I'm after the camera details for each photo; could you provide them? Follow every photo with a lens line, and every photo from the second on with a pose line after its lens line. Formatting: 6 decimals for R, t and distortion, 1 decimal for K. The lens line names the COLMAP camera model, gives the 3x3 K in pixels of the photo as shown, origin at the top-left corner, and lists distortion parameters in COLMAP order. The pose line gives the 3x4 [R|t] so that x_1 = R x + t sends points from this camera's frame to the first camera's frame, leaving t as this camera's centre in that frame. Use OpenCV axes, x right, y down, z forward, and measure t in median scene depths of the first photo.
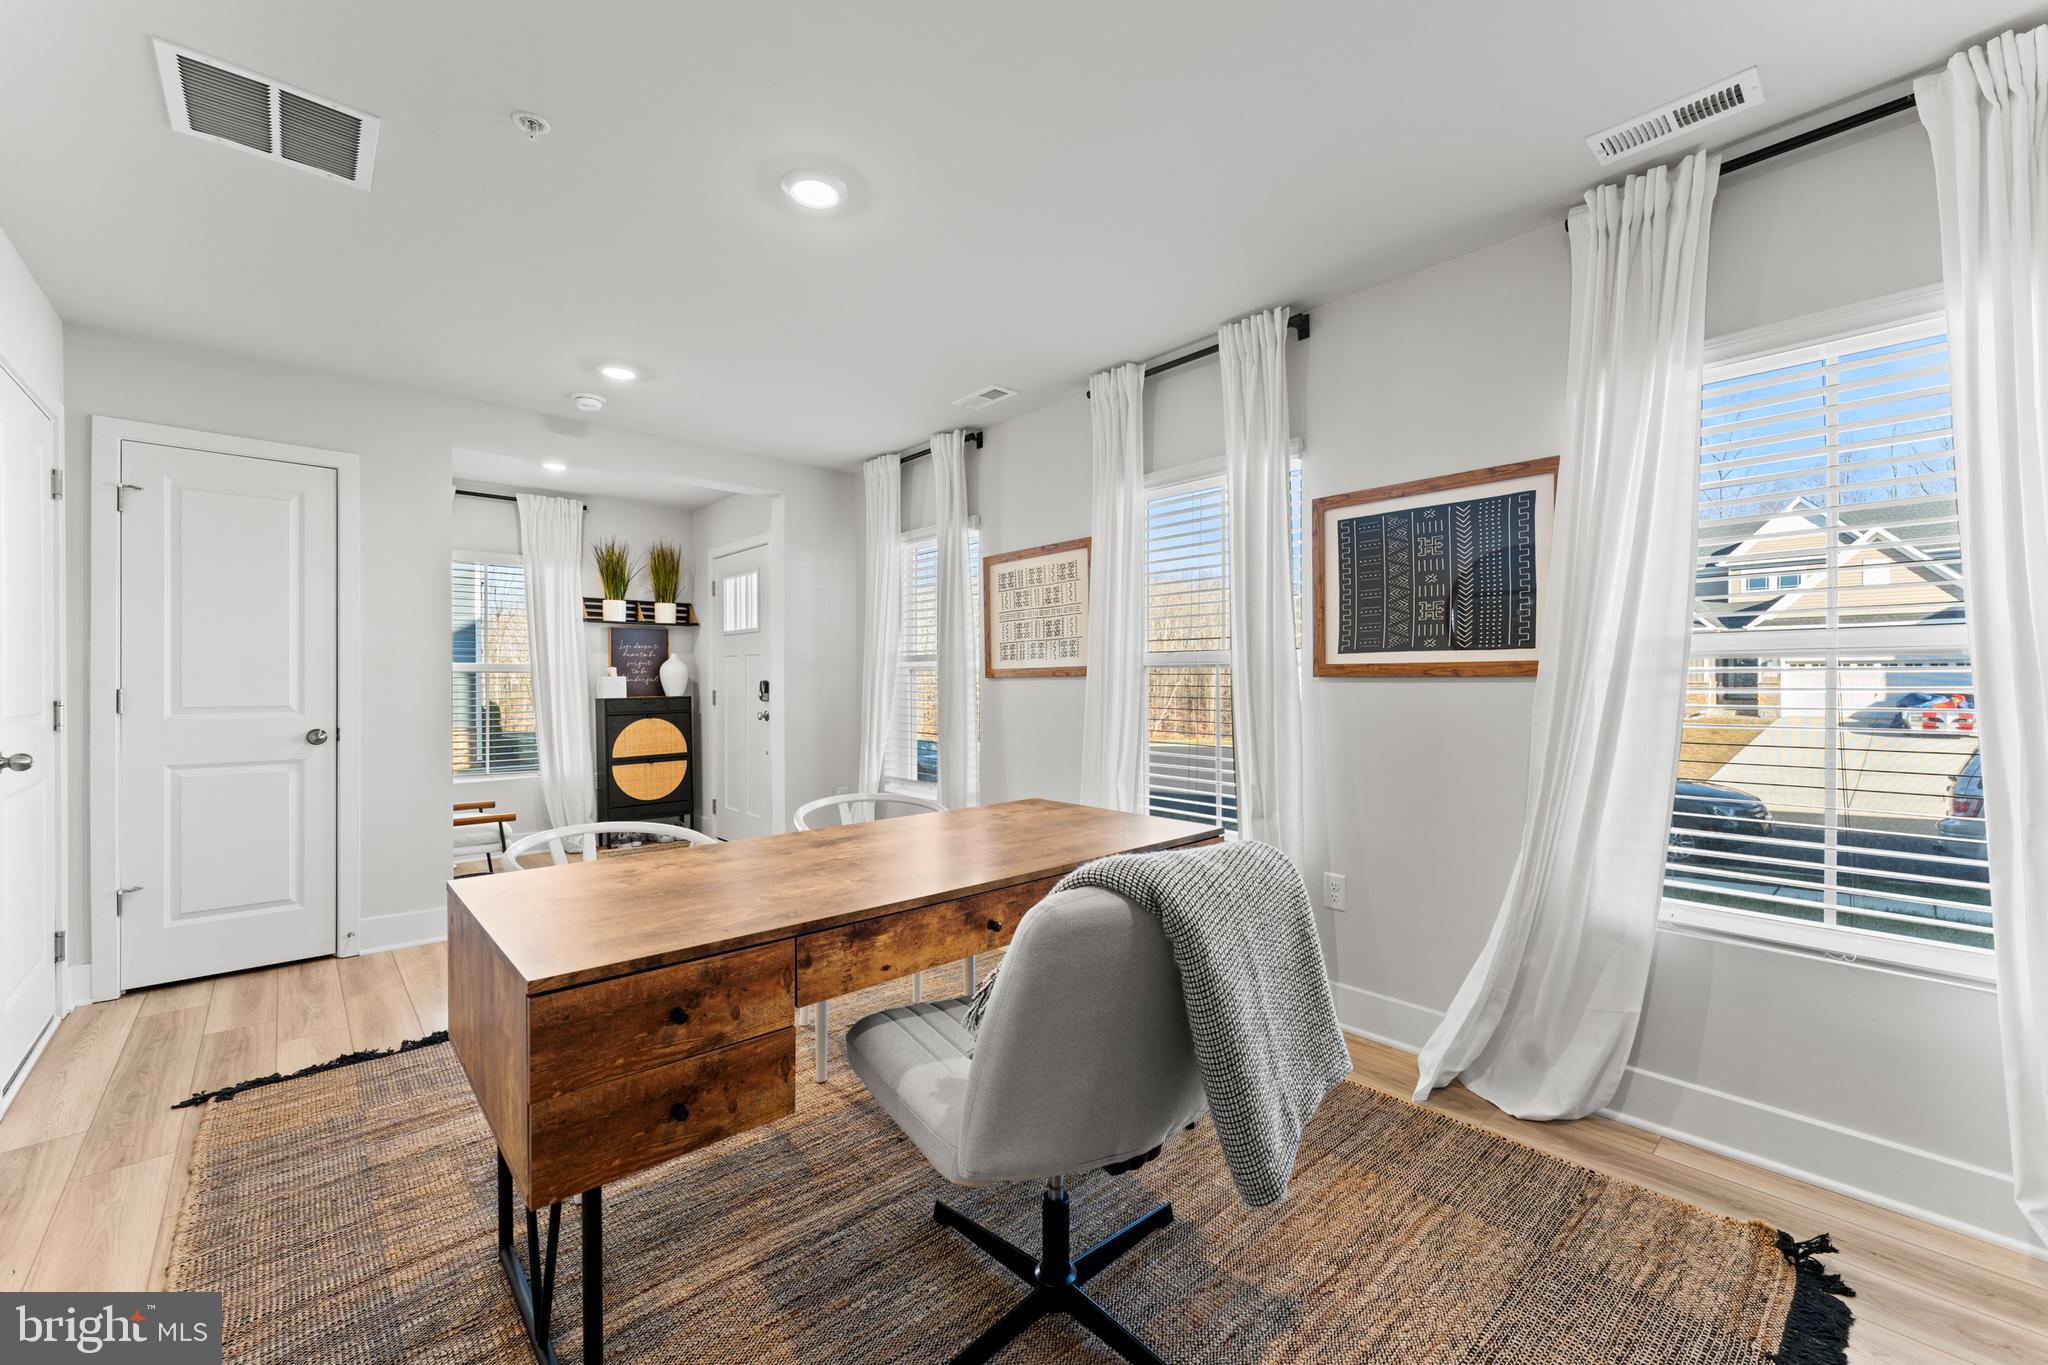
lens RADIAL K [[811.8, 0, 1006.9], [0, 811.8, 677.0], [0, 0, 1]] dist [-0.004708, 0.001541]
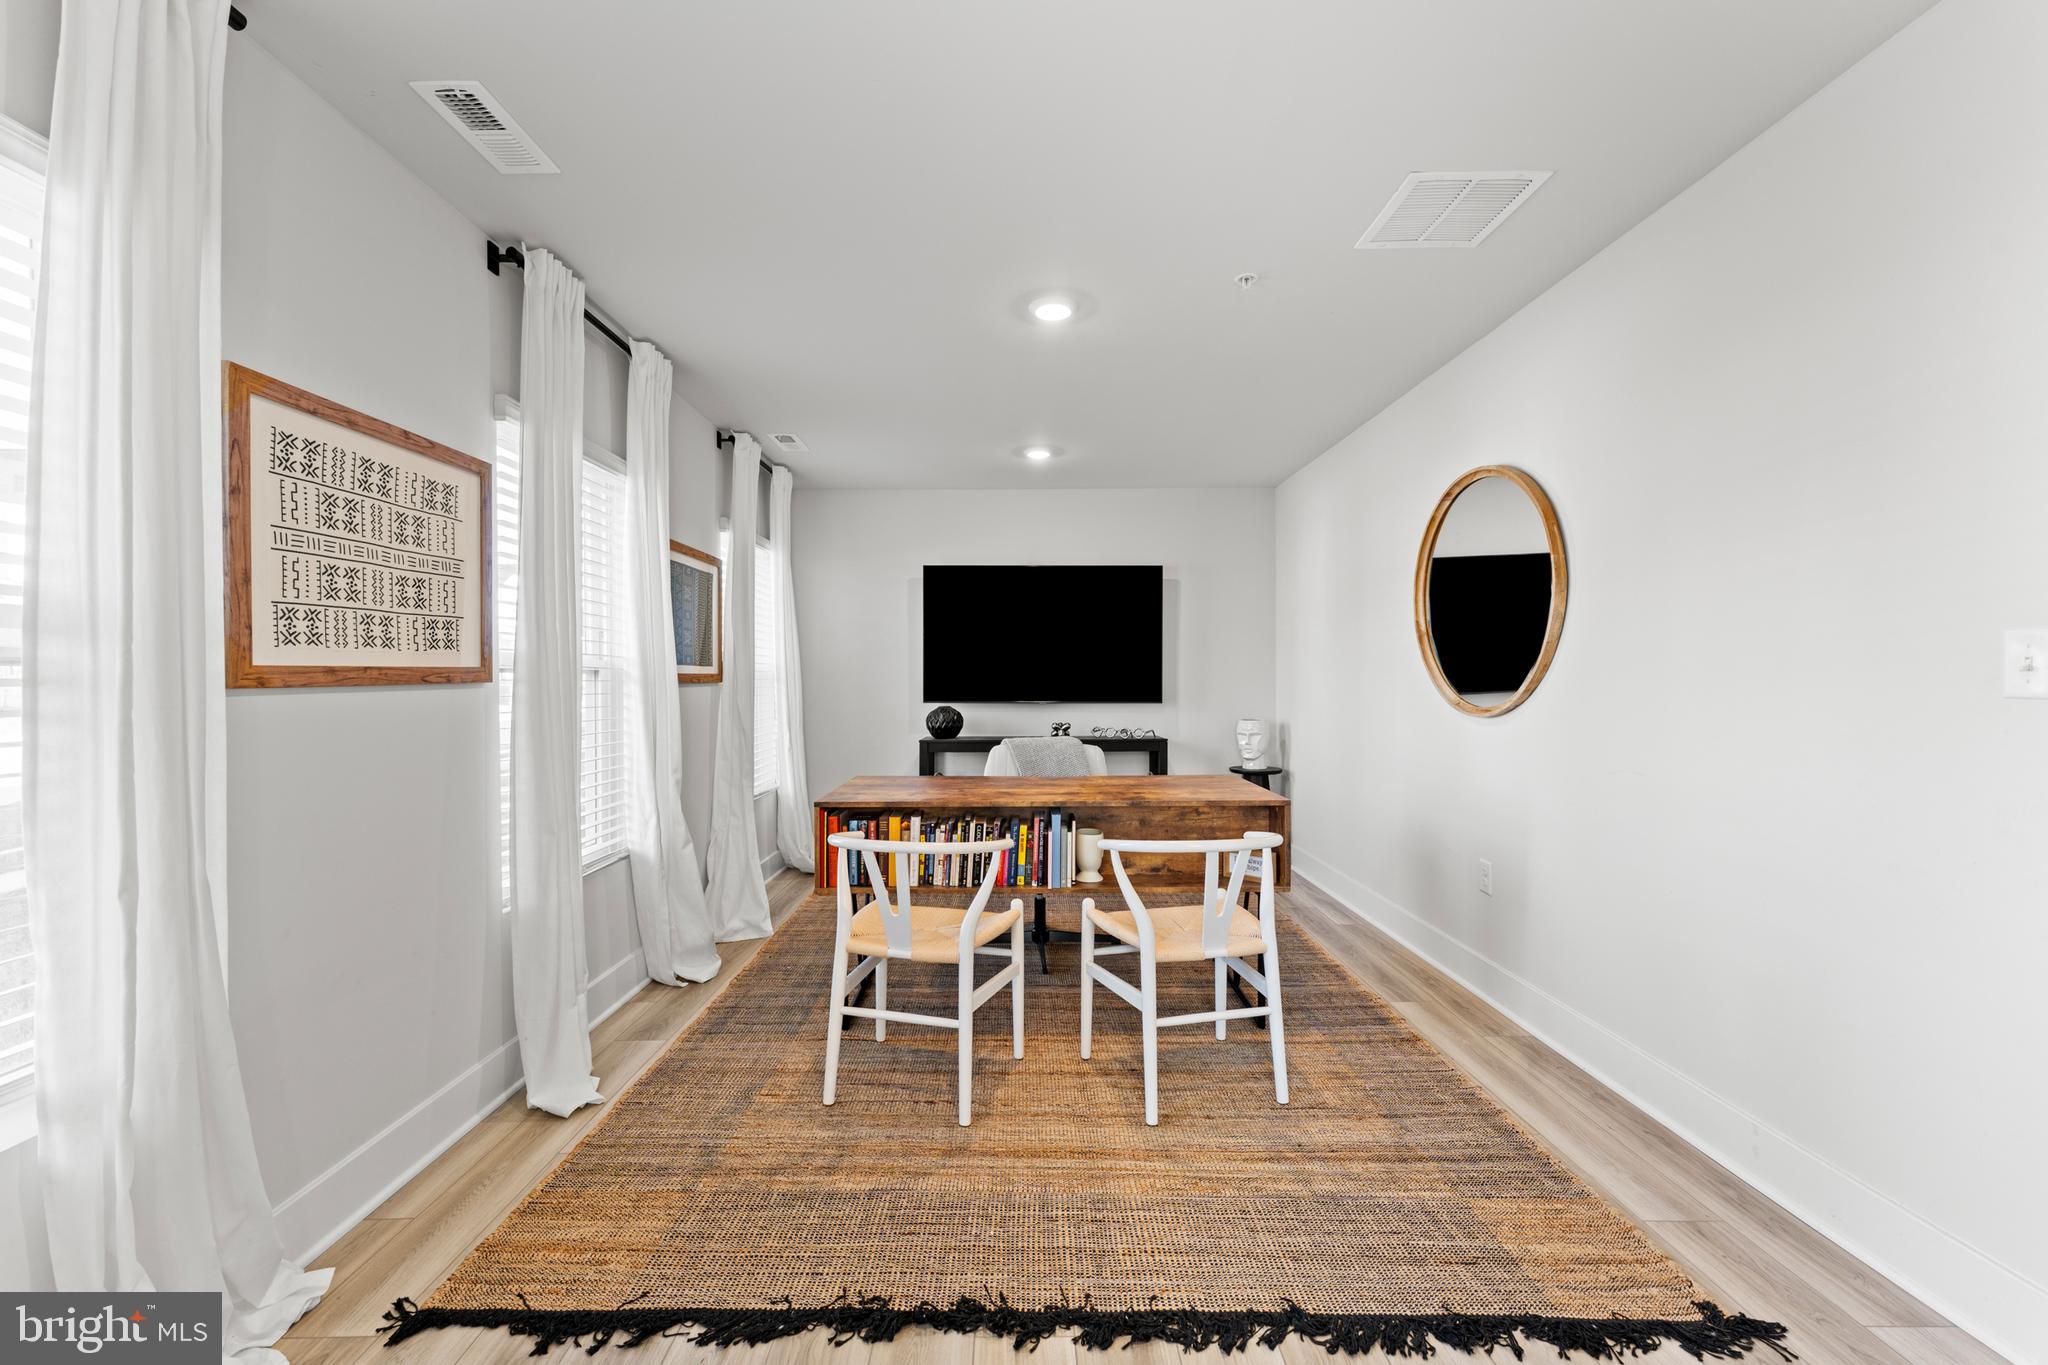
lens RADIAL K [[811.8, 0, 1051.9], [0, 811.8, 684.4], [0, 0, 1]] dist [-0.004708, 0.001541]
pose [[-0.772109, 0.002441, 0.635485, -0.601761], [0.005164, 0.999984, 0.002433, 0.000540], [-0.635469, 0.005160, -0.772109, 1.146007]]
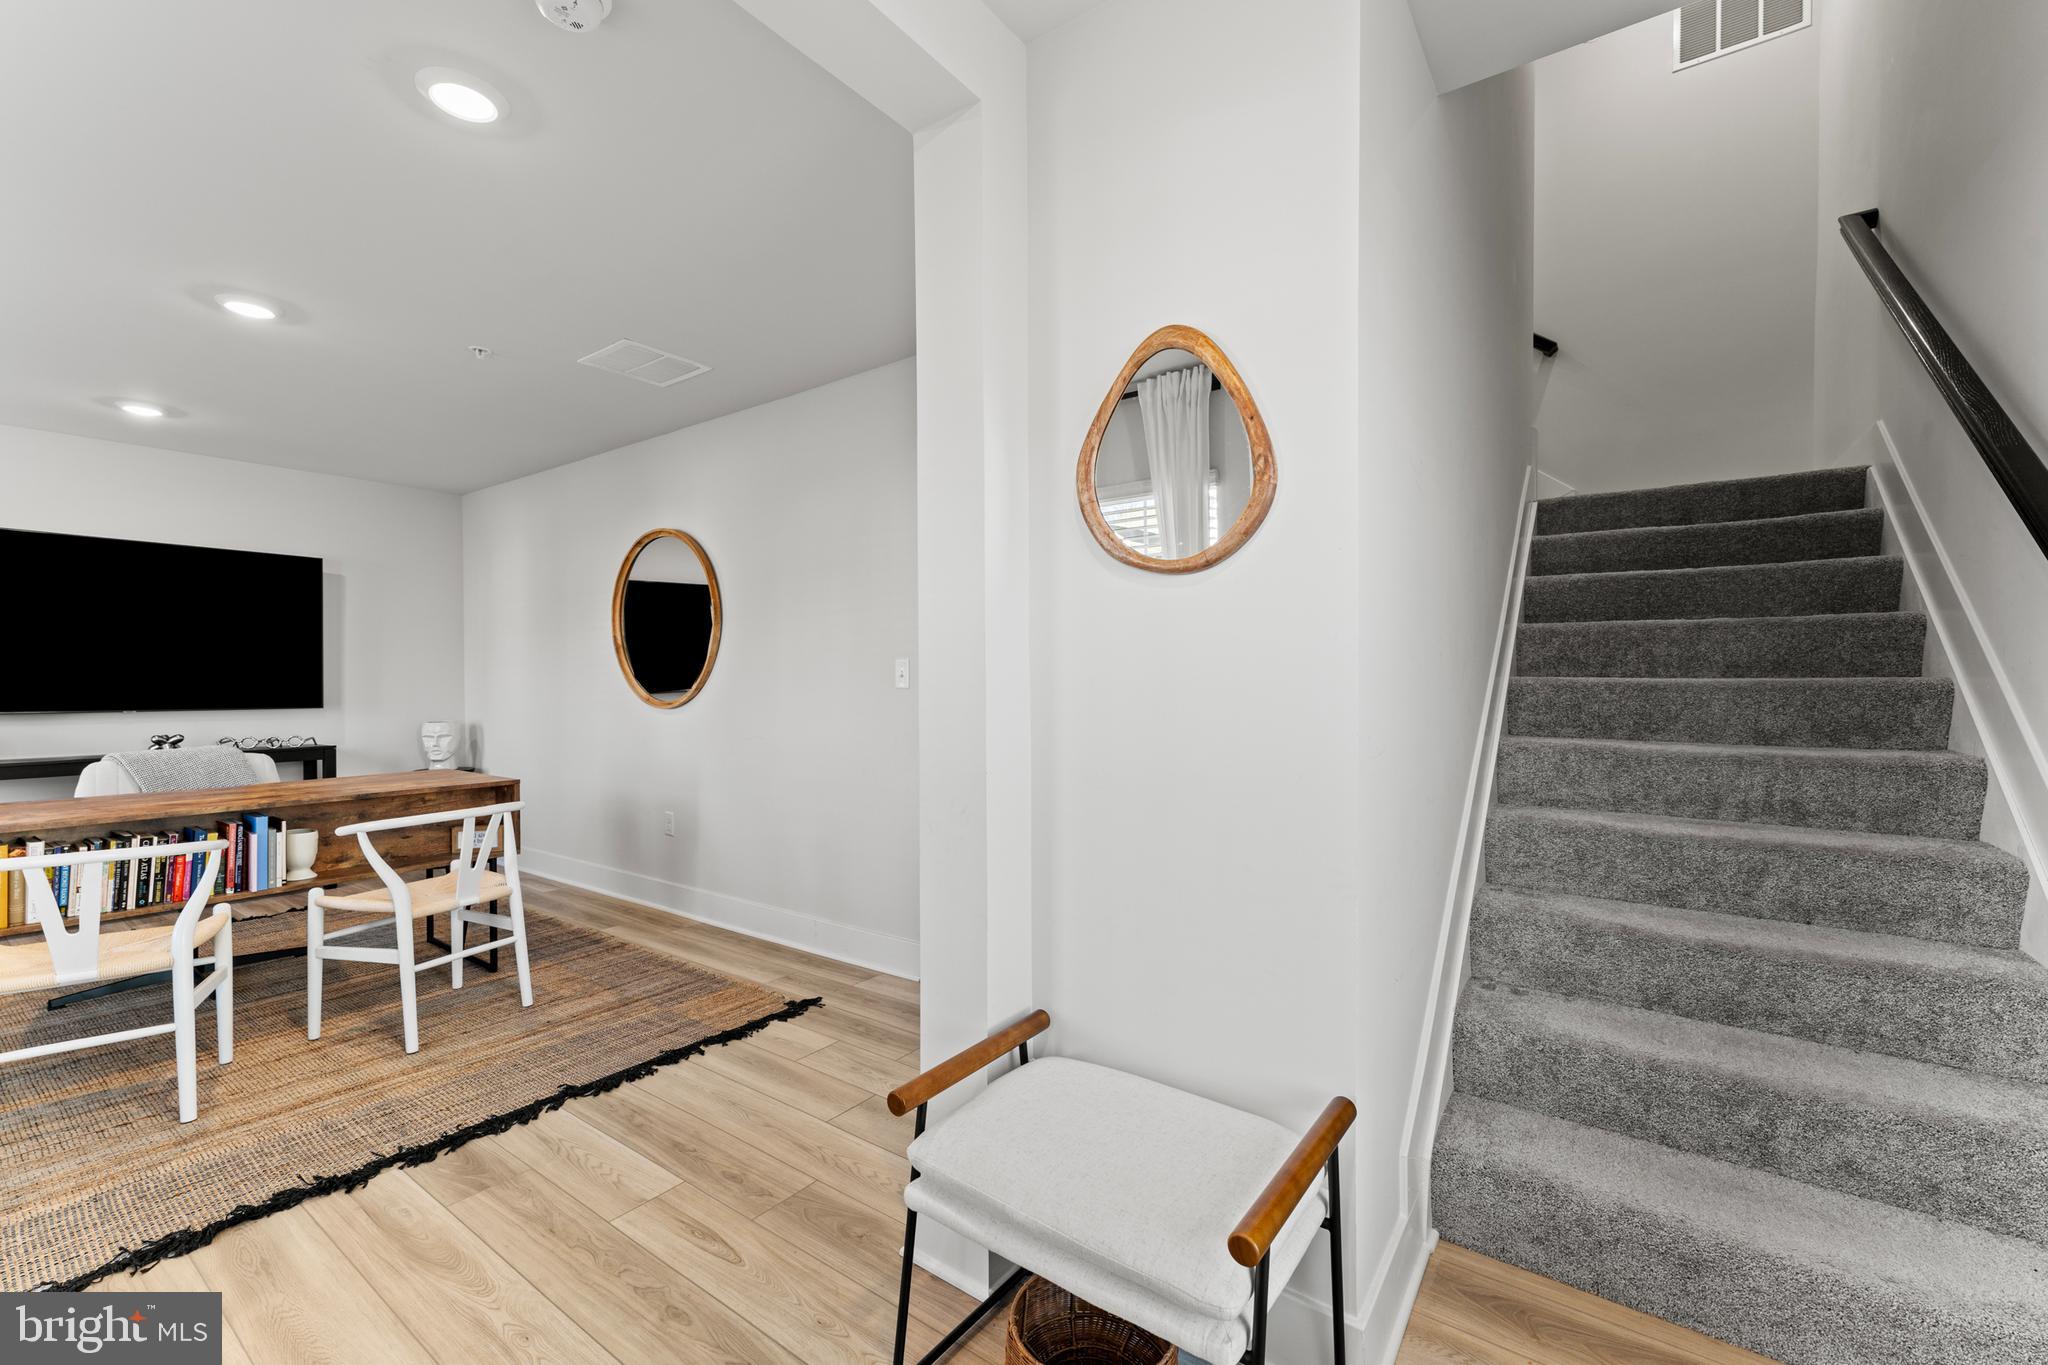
lens RADIAL K [[811.8, 0, 1032.6], [0, 811.8, 686.5], [0, 0, 1]] dist [-0.004708, 0.001541]
pose [[-0.969722, 0.008919, -0.244049, -0.636802], [0.007327, 0.999946, 0.007433, 0.001728], [0.244102, 0.005420, -0.969735, 1.458475]]
